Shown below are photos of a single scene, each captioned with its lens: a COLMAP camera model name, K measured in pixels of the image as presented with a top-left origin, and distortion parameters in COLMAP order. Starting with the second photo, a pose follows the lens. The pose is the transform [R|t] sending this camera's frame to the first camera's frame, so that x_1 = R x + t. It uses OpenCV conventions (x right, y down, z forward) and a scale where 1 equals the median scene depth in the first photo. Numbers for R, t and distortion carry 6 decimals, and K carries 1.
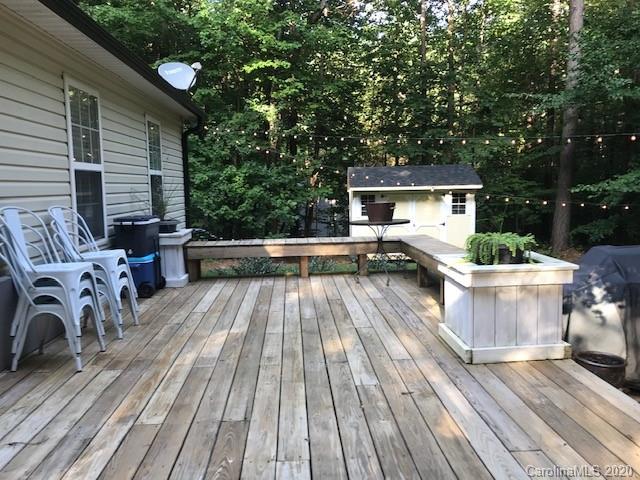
lens RADIAL K [[532.0, 0, 321.4], [0, 532.0, 233.2], [0, 0, 1]] dist [0.030988, -0.011244]
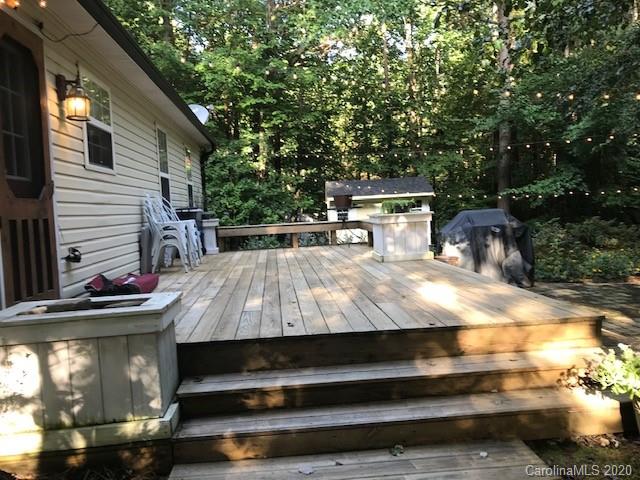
lens RADIAL K [[532.0, 0, 321.4], [0, 532.0, 233.2], [0, 0, 1]] dist [0.030988, -0.011244]
pose [[0.998894, -0.033549, 0.032946, -0.002960], [0.034940, 0.998481, -0.042596, 0.045516], [-0.031467, 0.043700, 0.998549, -0.211183]]
